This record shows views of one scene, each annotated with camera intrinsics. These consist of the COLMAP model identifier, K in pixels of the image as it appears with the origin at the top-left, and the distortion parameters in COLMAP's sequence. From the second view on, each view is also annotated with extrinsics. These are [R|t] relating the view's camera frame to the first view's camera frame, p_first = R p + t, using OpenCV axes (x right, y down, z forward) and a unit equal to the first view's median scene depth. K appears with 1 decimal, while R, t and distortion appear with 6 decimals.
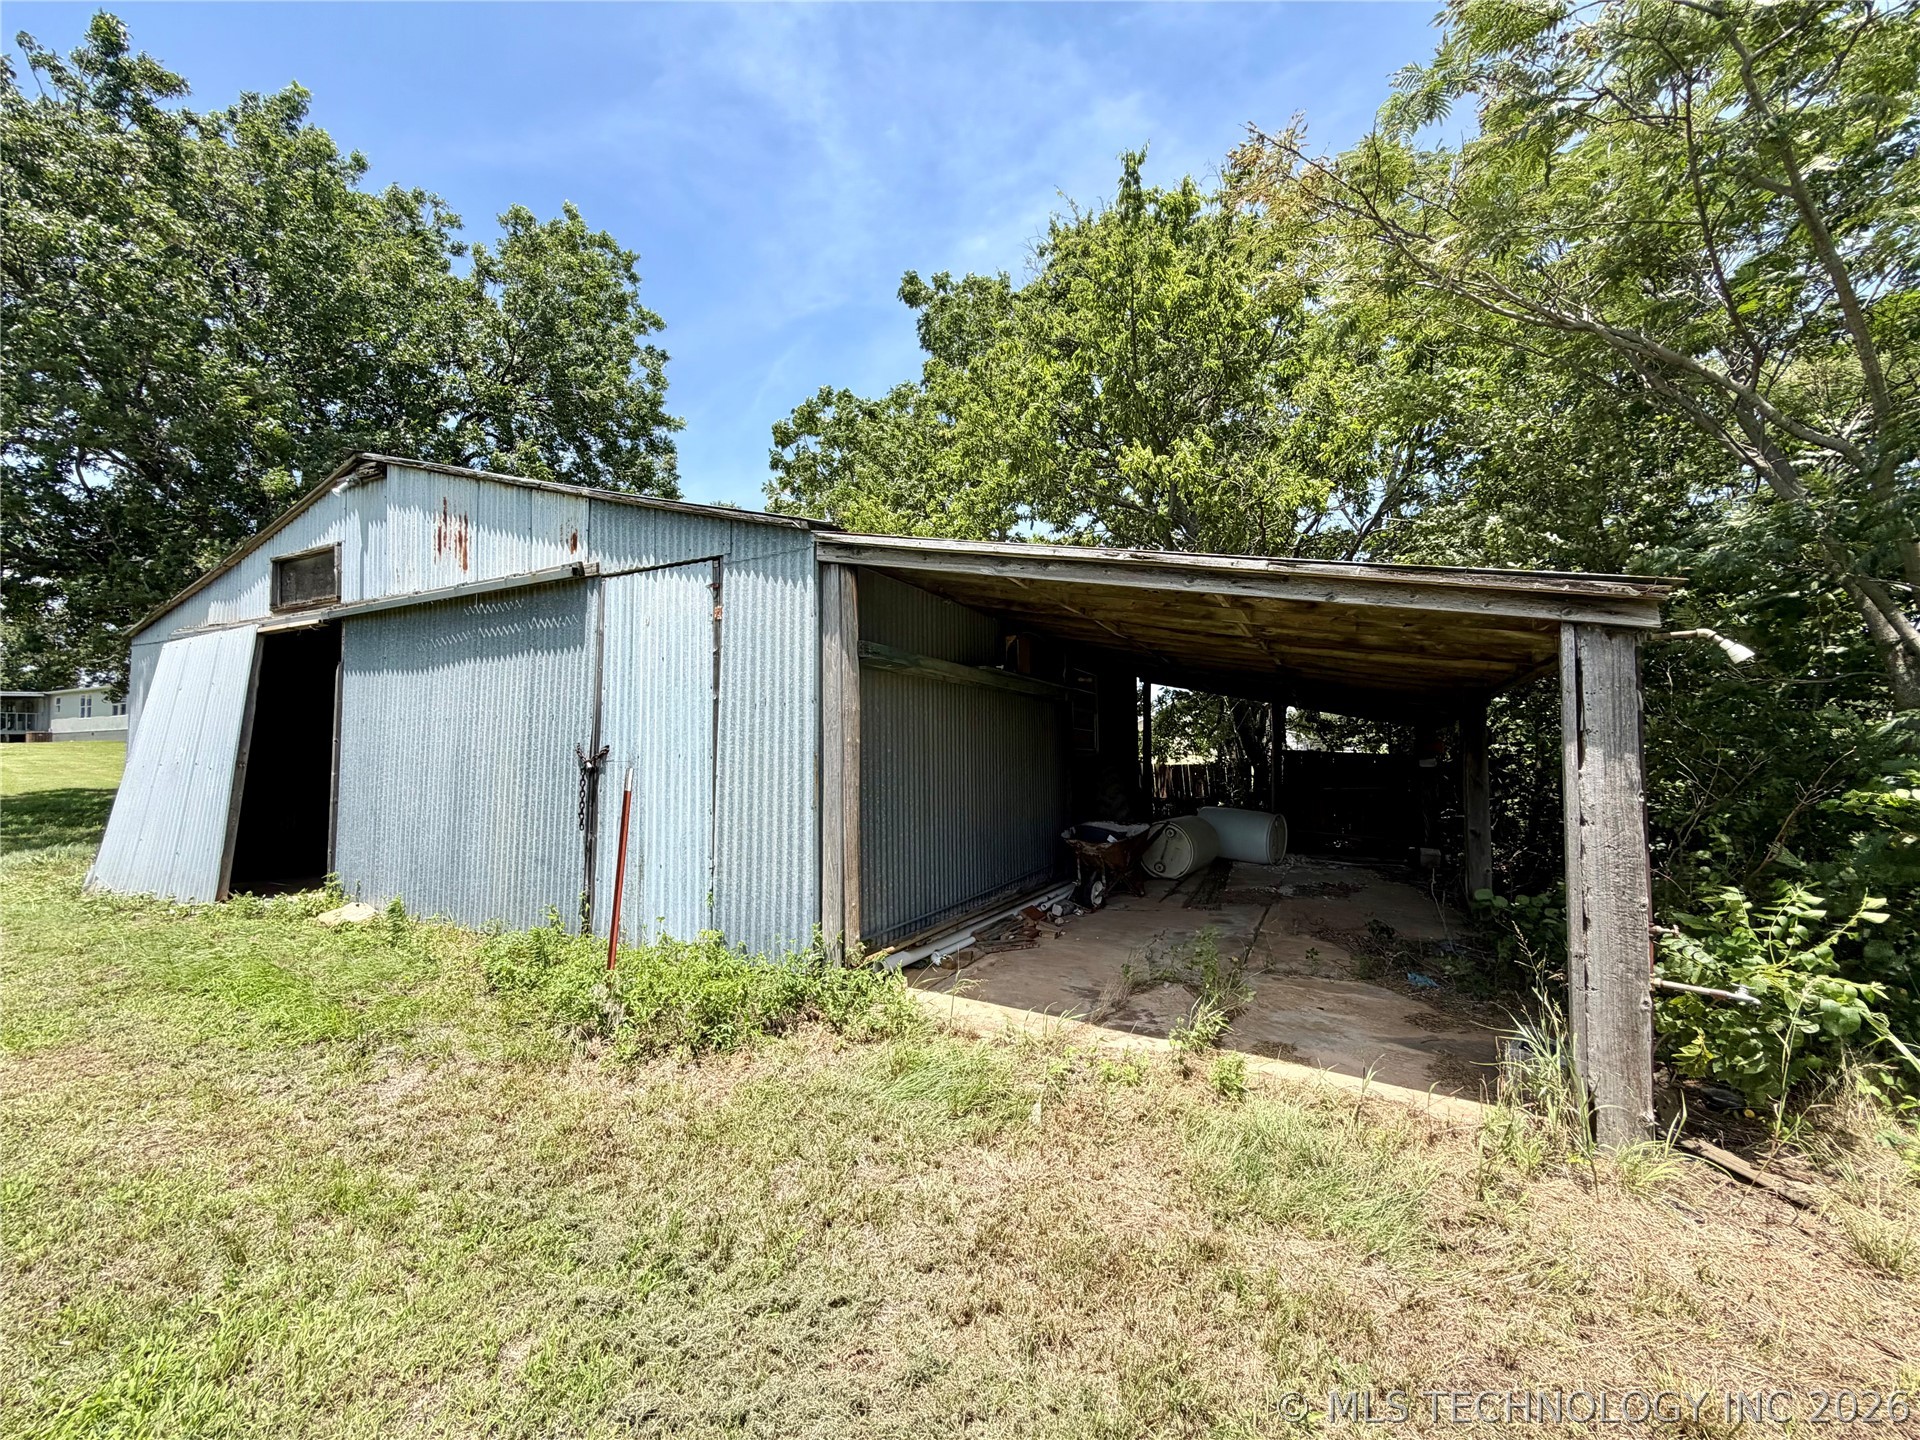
lens RADIAL K [[786.5, 0, 960.6], [0, 786.5, 710.2], [0, 0, 1]] dist [0.004248, 0.001100]
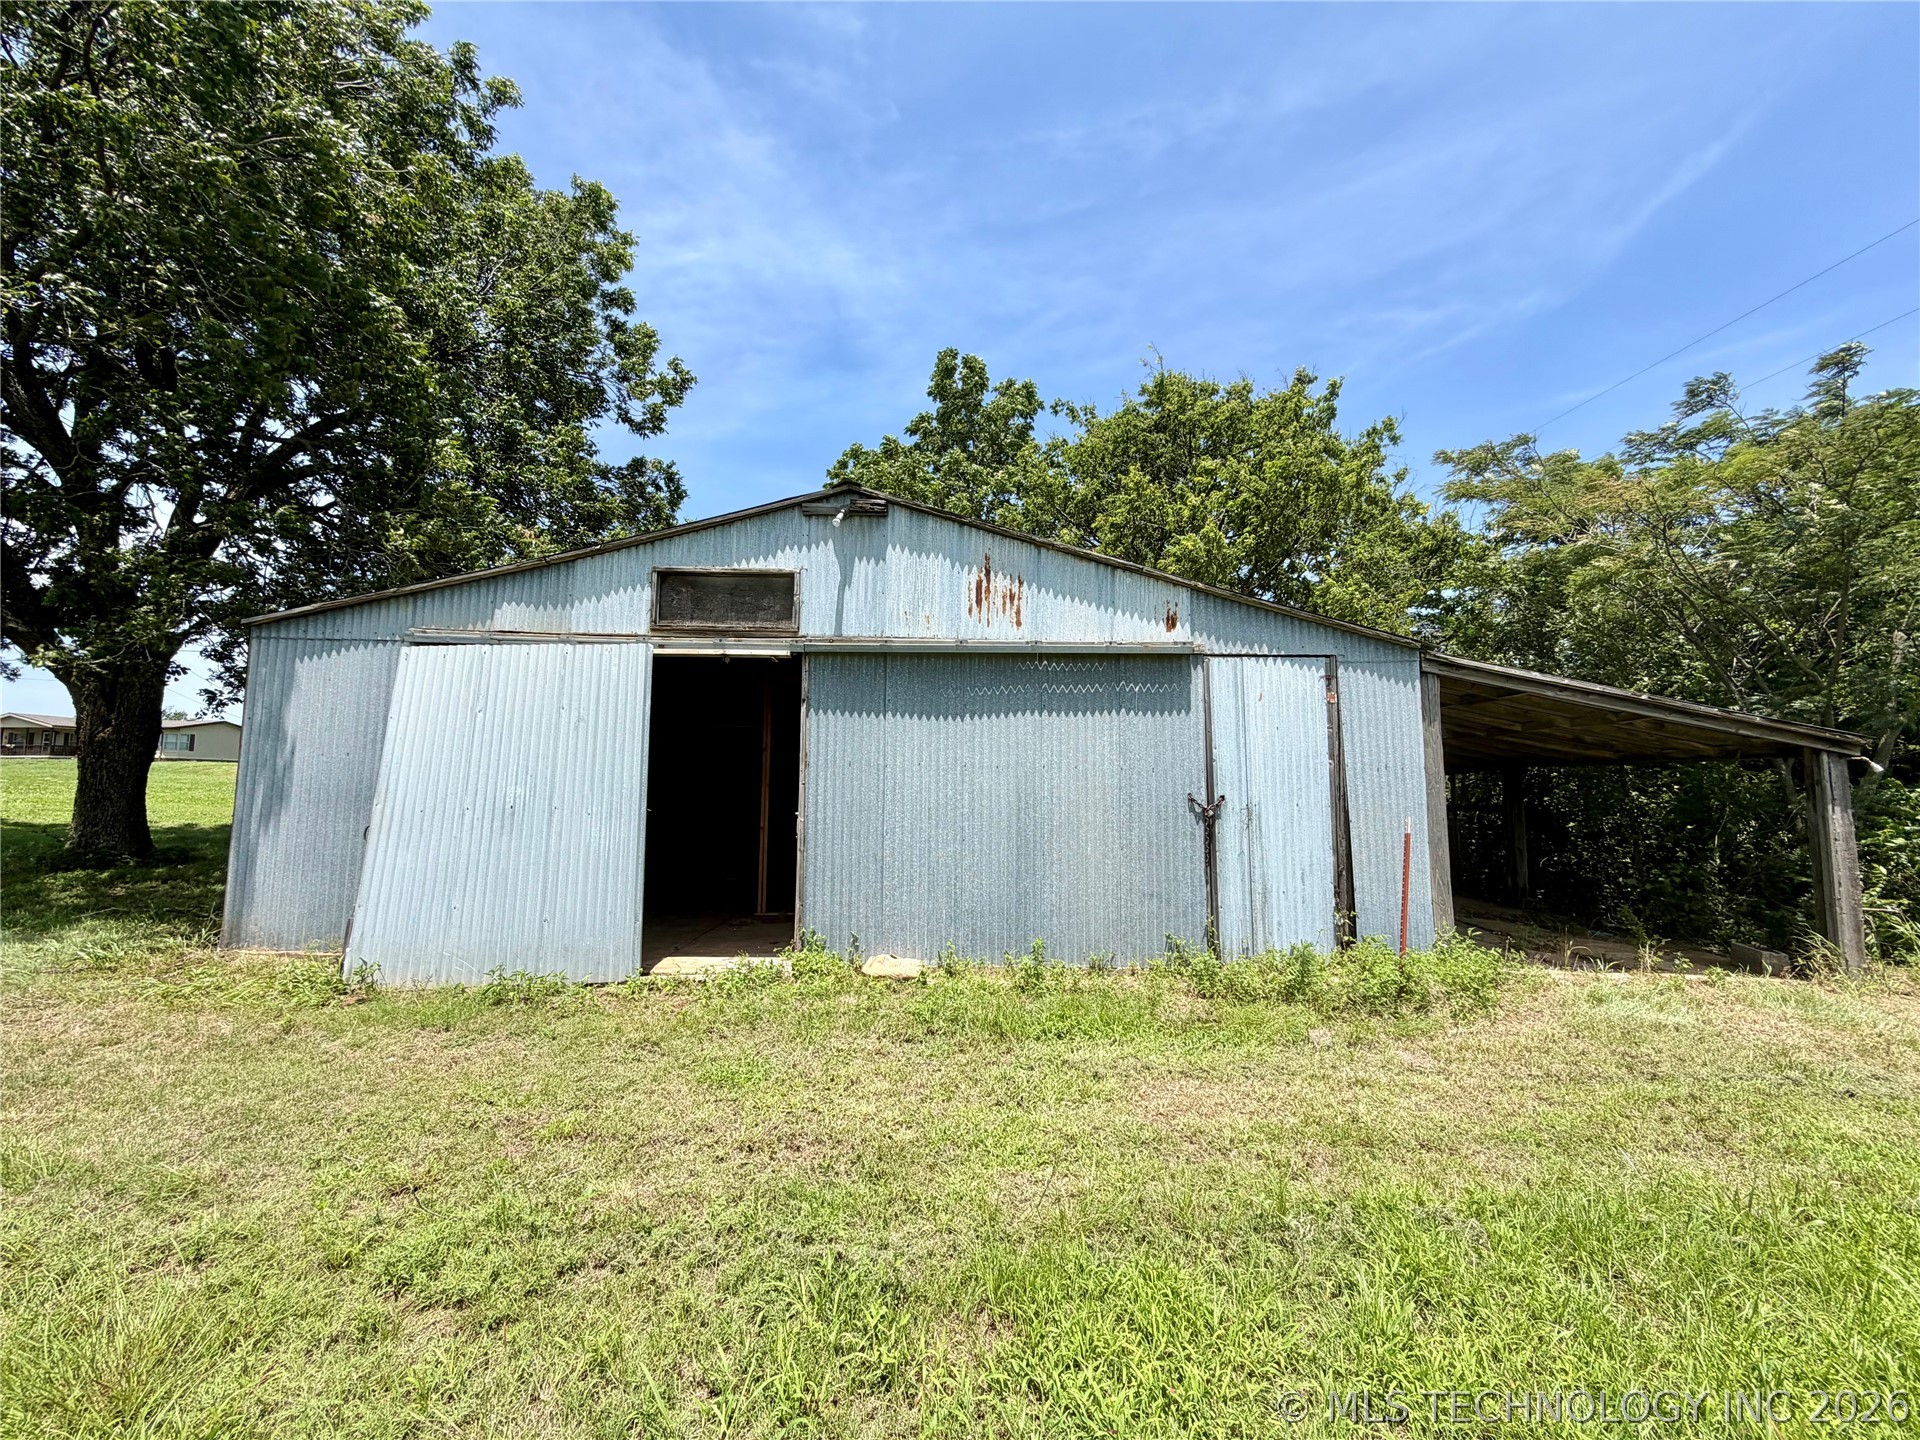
lens RADIAL K [[786.5, 0, 959.1], [0, 786.5, 724.8], [0, 0, 1]] dist [0.004248, 0.001100]
pose [[0.874645, 0.051012, 0.482072, -1.372214], [-0.038293, 0.998611, -0.036193, -0.004842], [-0.483249, 0.013196, 0.875384, 0.125904]]
